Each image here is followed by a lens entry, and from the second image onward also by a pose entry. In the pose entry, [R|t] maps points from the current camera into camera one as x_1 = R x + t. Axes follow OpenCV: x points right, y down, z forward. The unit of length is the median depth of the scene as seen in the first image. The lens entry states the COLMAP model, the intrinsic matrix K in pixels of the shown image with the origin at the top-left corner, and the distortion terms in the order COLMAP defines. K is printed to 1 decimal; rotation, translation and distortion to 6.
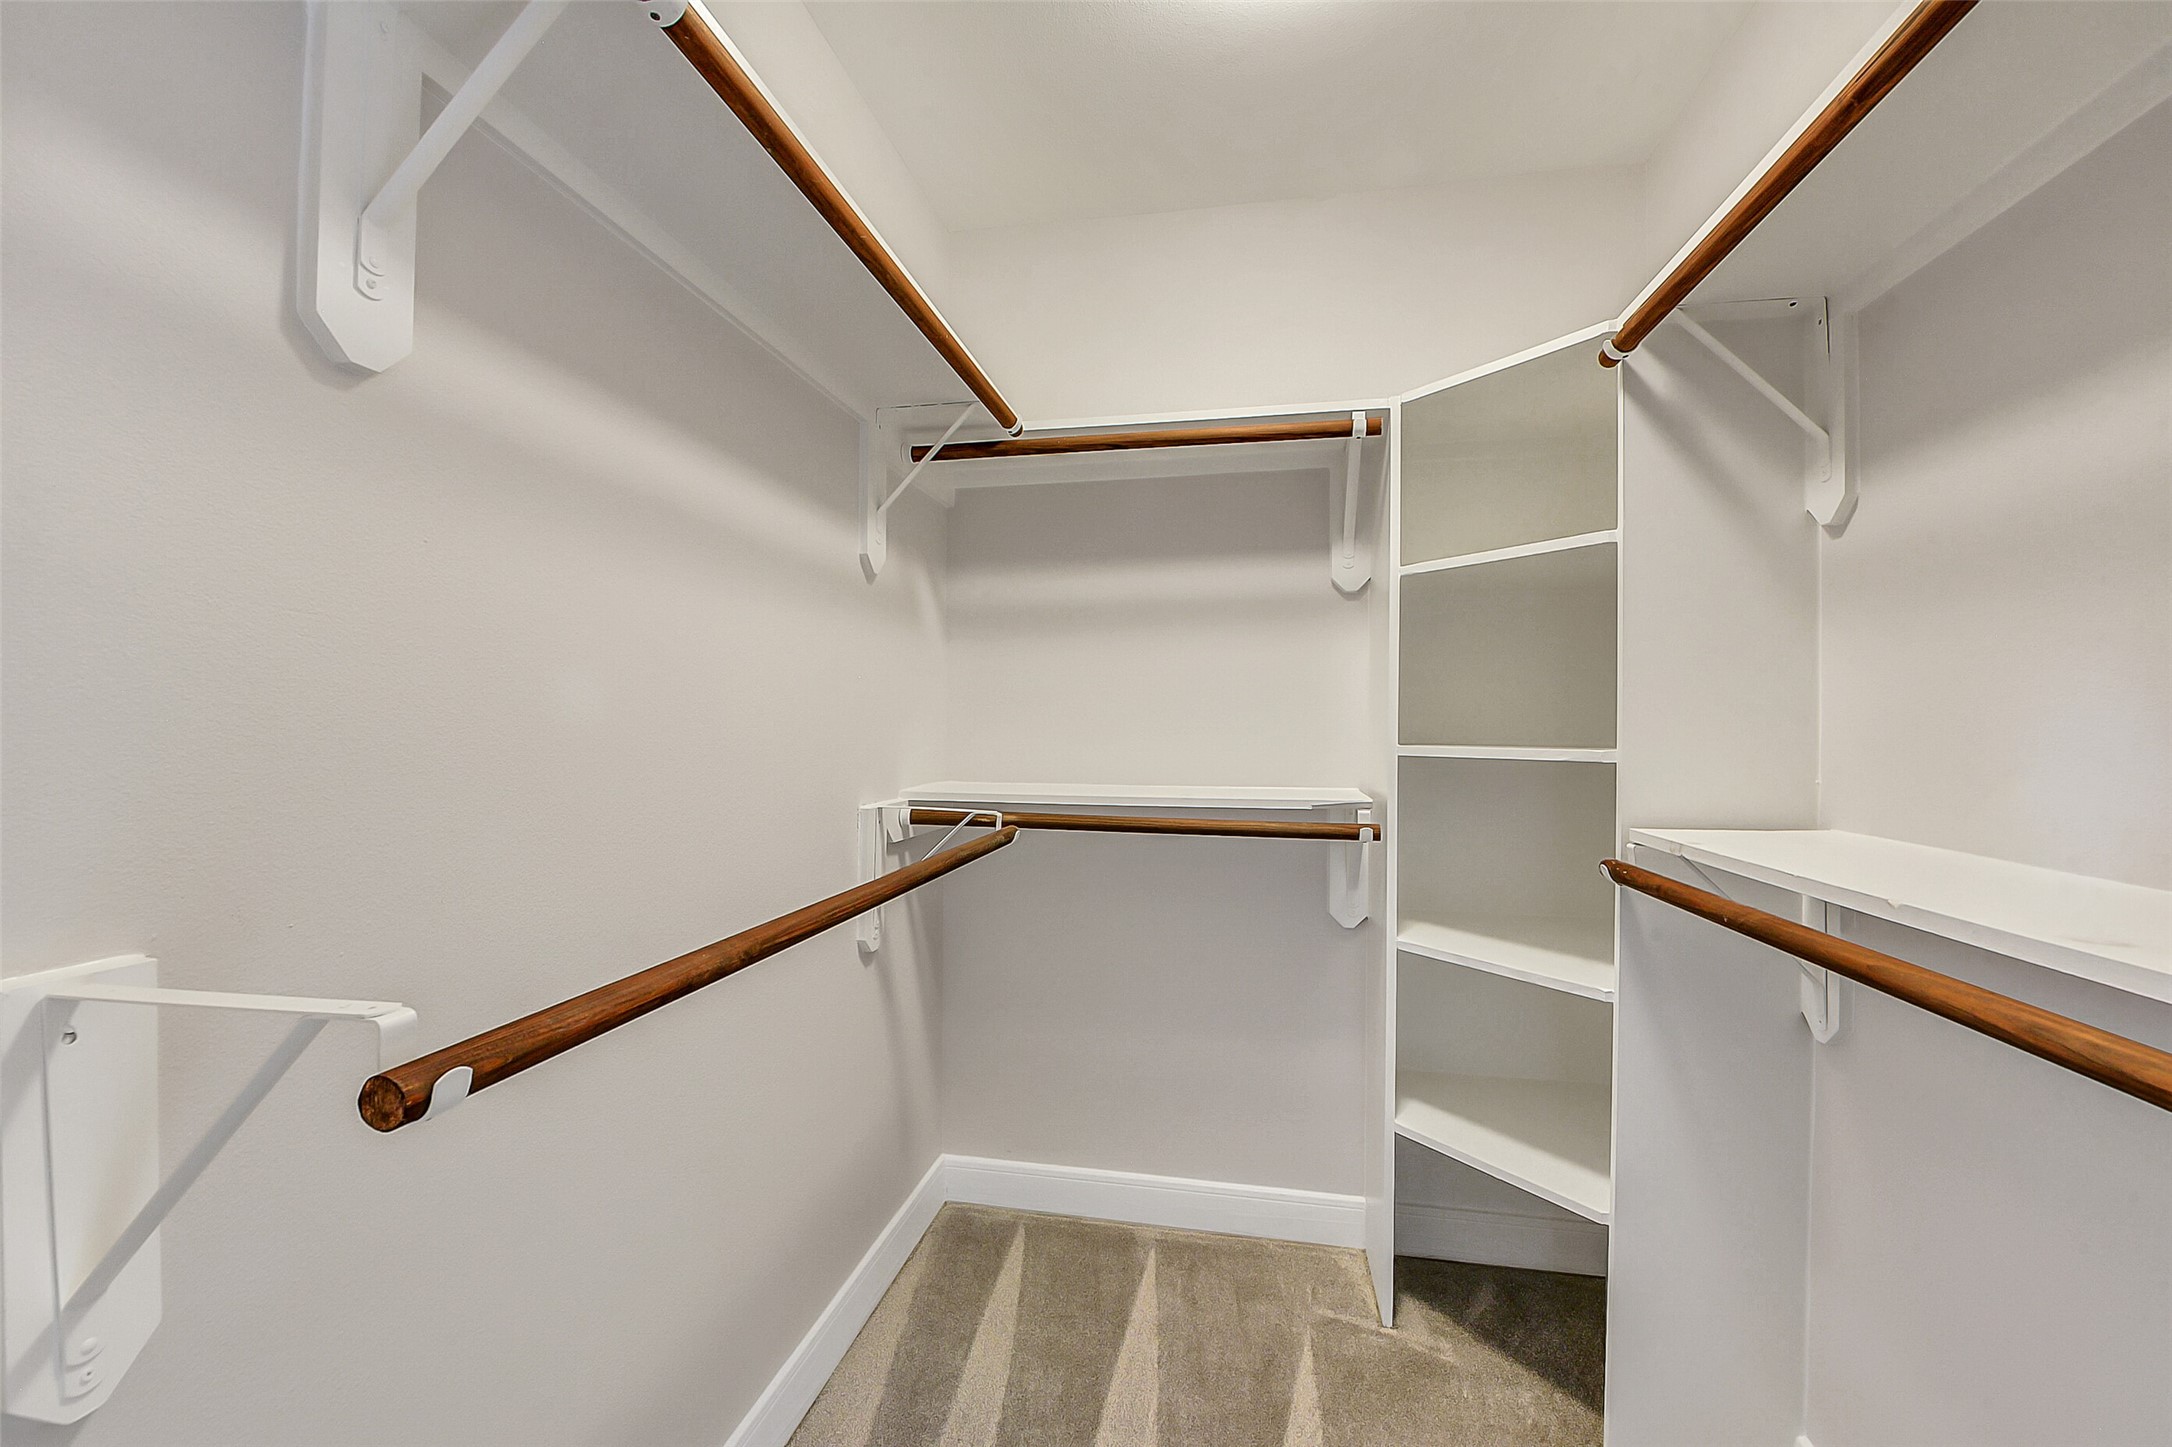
lens RADIAL K [[845.8, 0, 1086.0], [0, 845.8, 723.5], [0, 0, 1]] dist [0.008559, -0.000553]
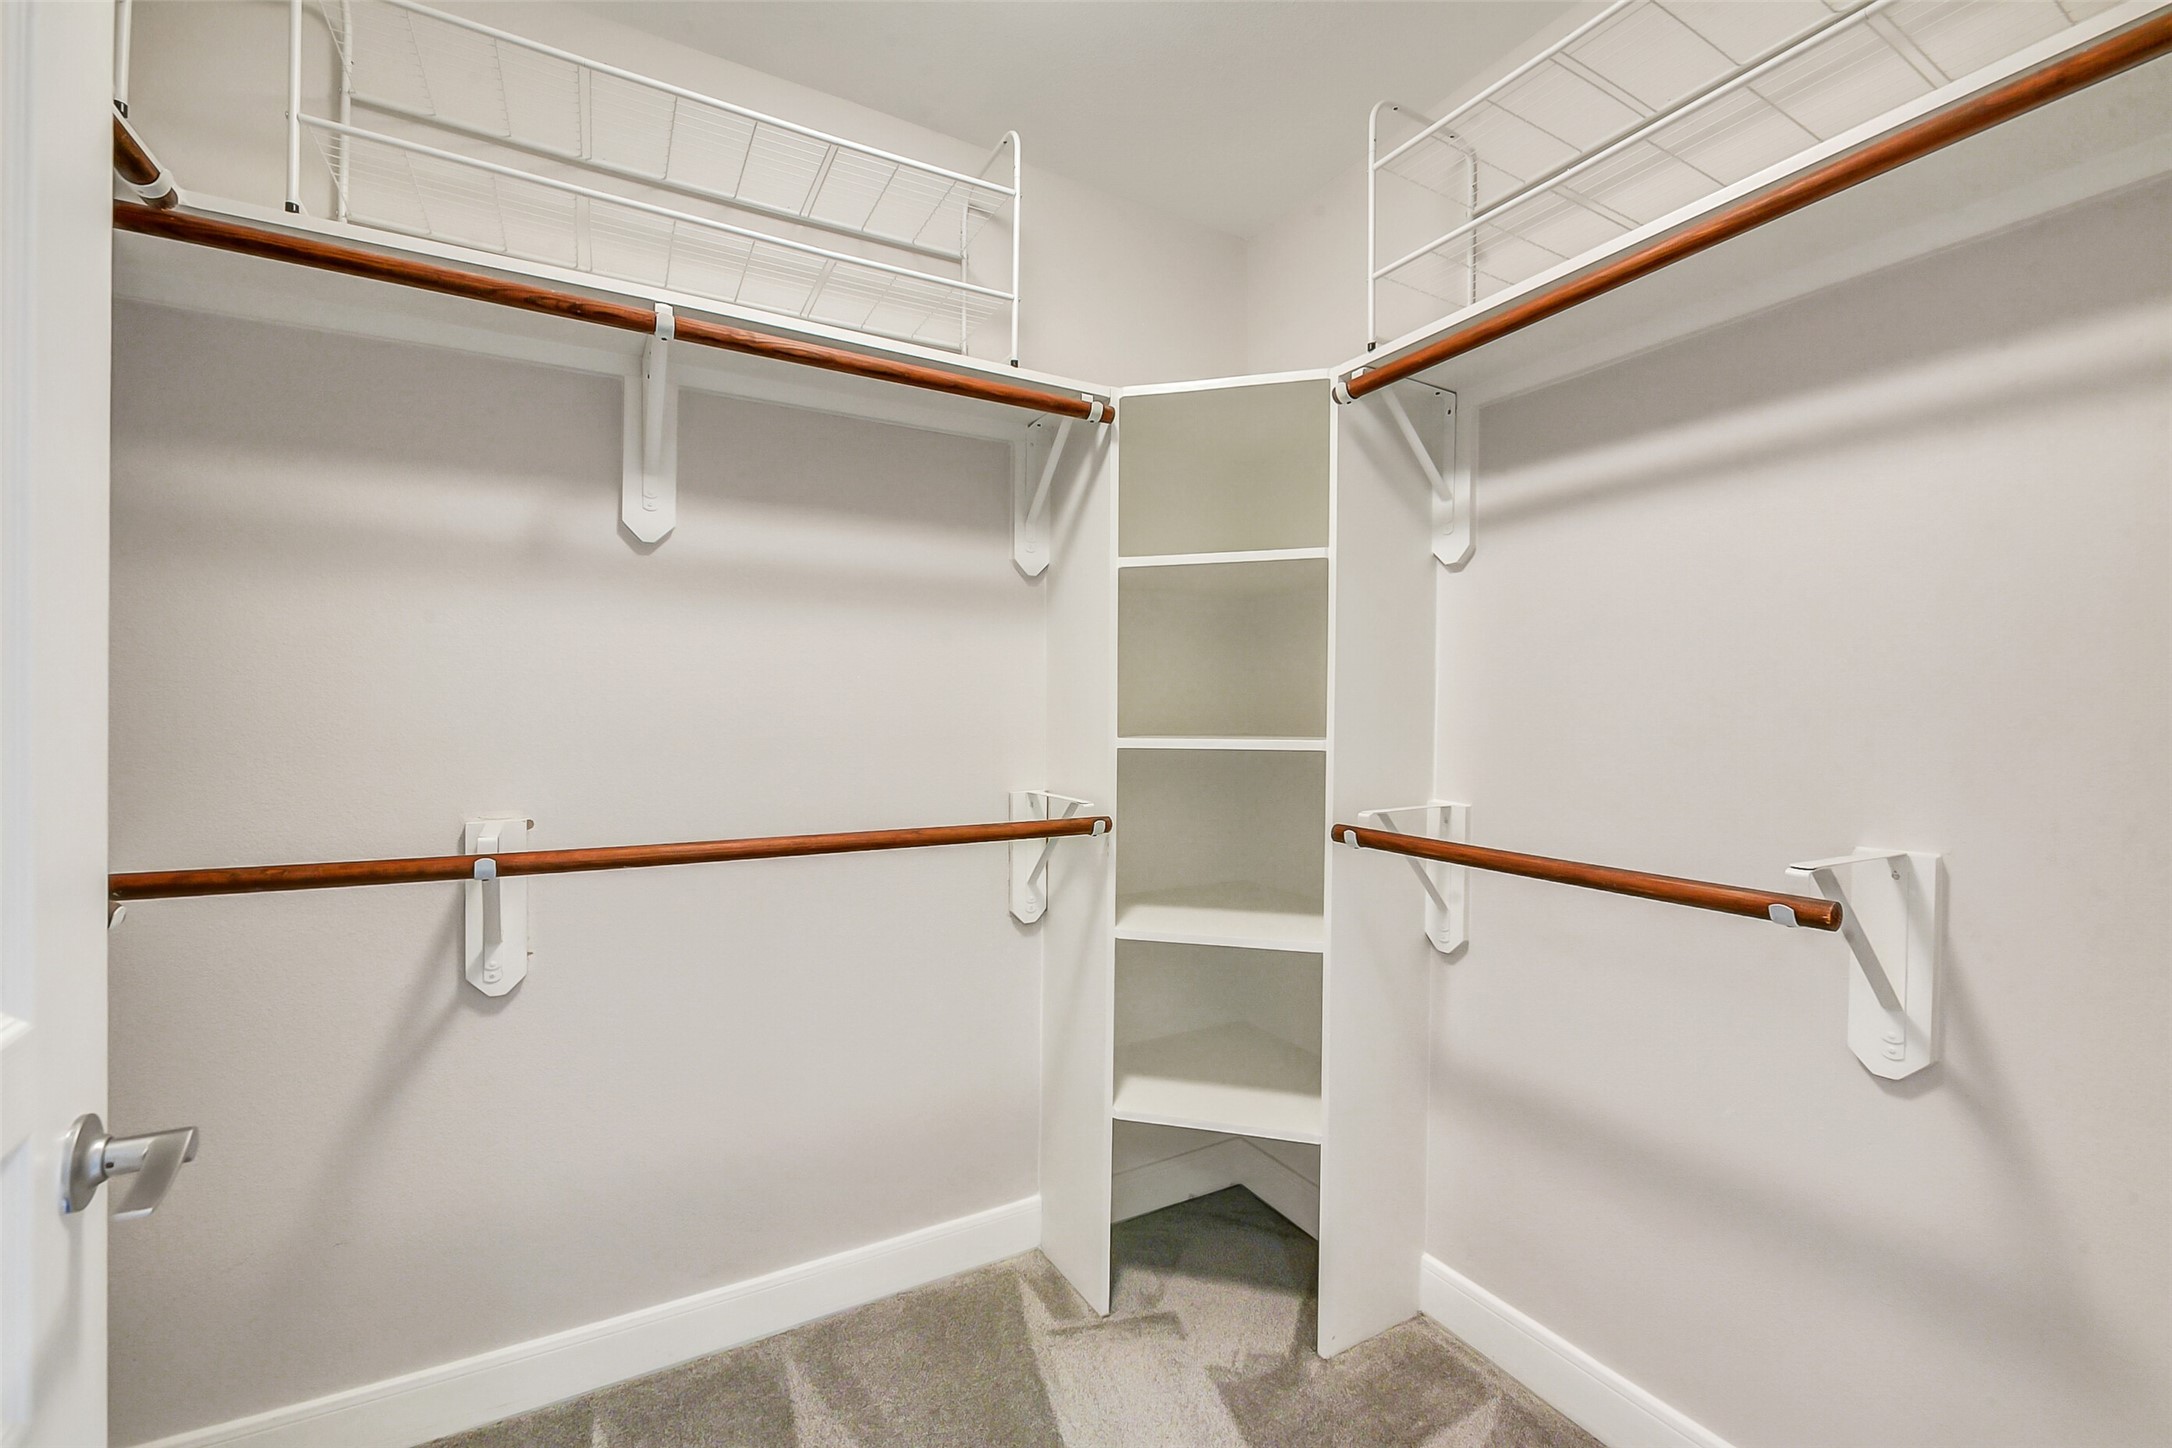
lens RADIAL K [[853.2, 0, 1081.0], [0, 853.2, 707.4], [0, 0, 1]] dist [-0.036781, -0.000099]
pose [[0.767651, -0.004006, 0.640856, -0.317494], [0.005163, 0.999987, 0.000066, -0.007096], [-0.640848, 0.003258, 0.767661, 0.255375]]
